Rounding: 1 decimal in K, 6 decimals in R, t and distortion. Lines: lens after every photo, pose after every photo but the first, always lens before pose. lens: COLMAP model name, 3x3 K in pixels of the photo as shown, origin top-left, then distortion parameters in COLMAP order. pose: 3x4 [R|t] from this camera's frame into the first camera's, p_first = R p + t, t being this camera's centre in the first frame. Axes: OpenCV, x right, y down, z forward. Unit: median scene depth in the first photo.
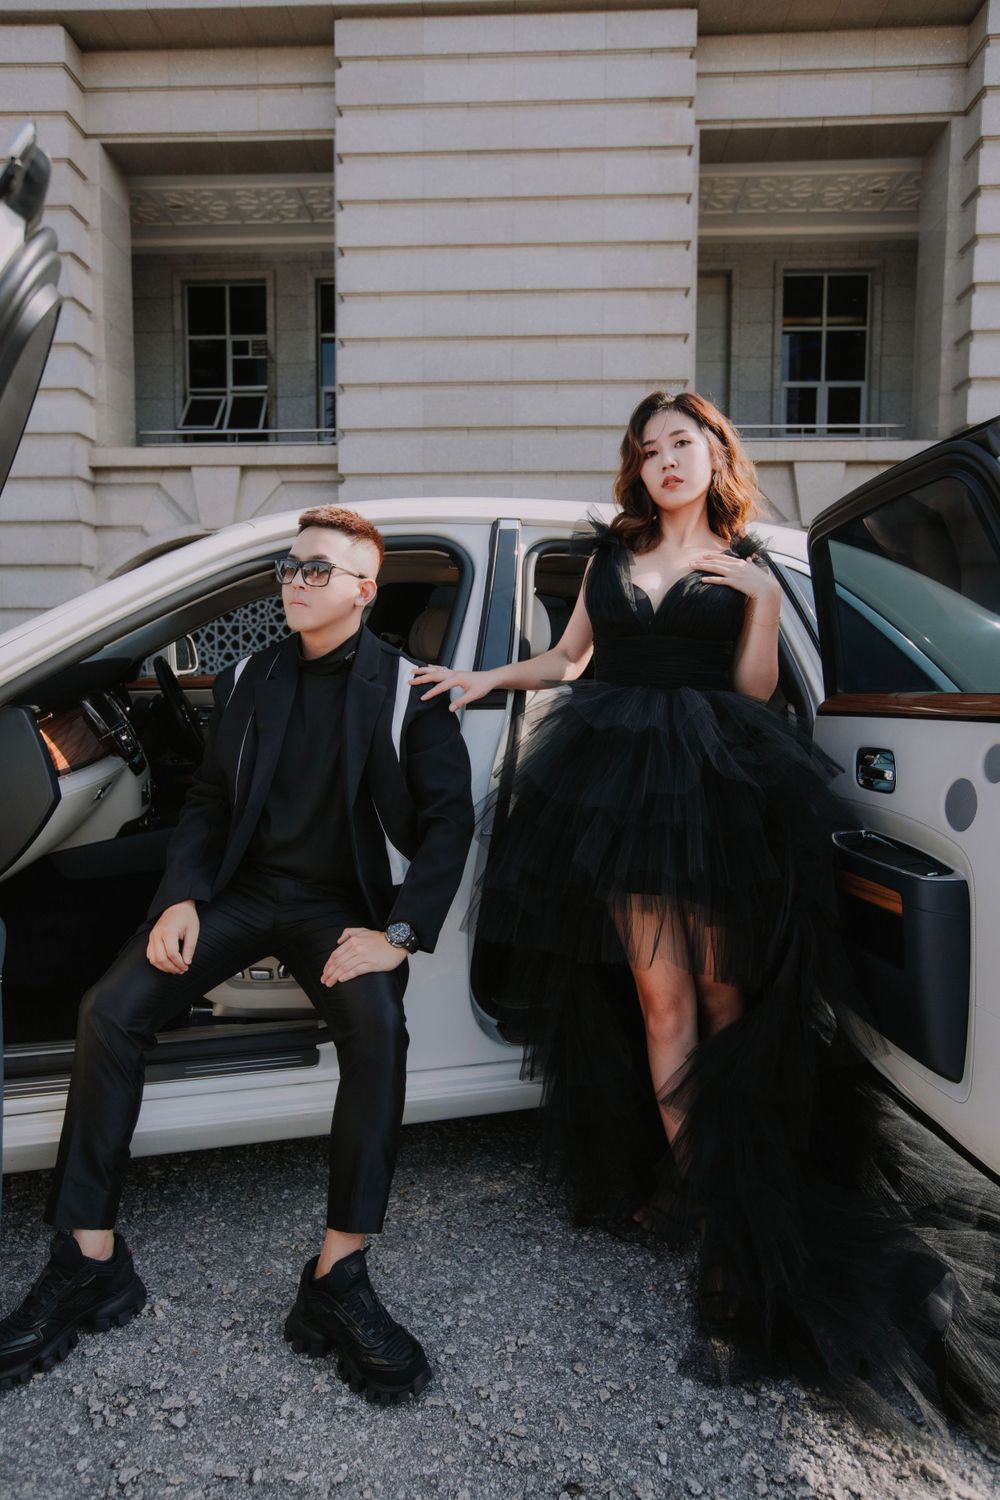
lens RADIAL K [[1006.8, 0, 501.7], [0, 1006.8, 757.8], [0, 0, 1]] dist [-0.018417, 0.075772]
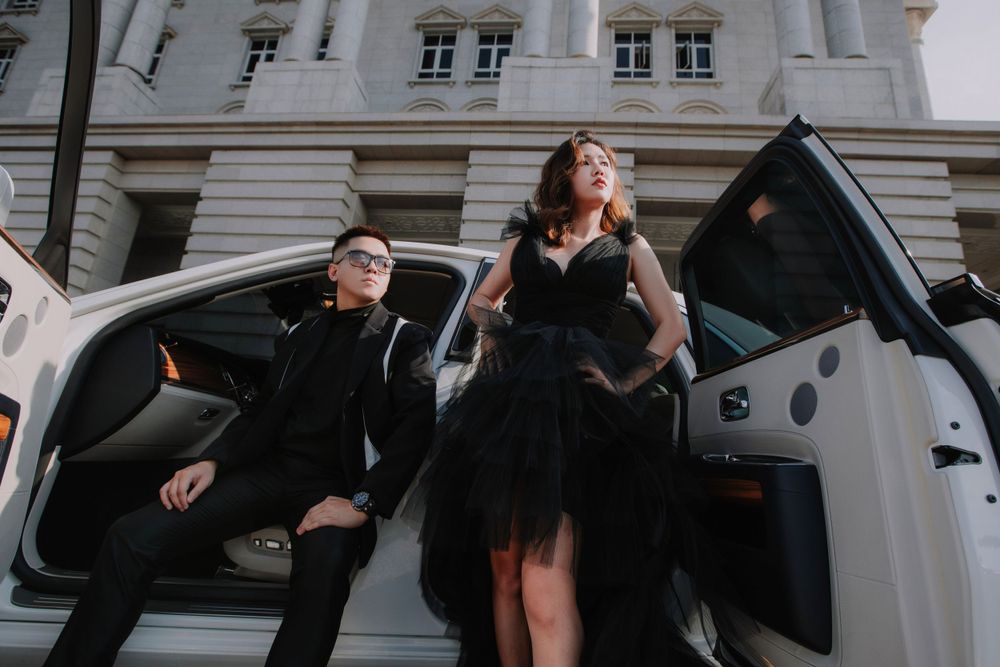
lens RADIAL K [[528.1, 0, 500.0], [0, 528.1, 333.5], [0, 0, 1]] dist [-0.018531, 0.000764]
pose [[0.995134, 0.060266, -0.077952, 0.097155], [-0.082541, 0.941933, -0.325498, 0.152576], [0.053809, 0.330348, 0.942324, 0.256836]]
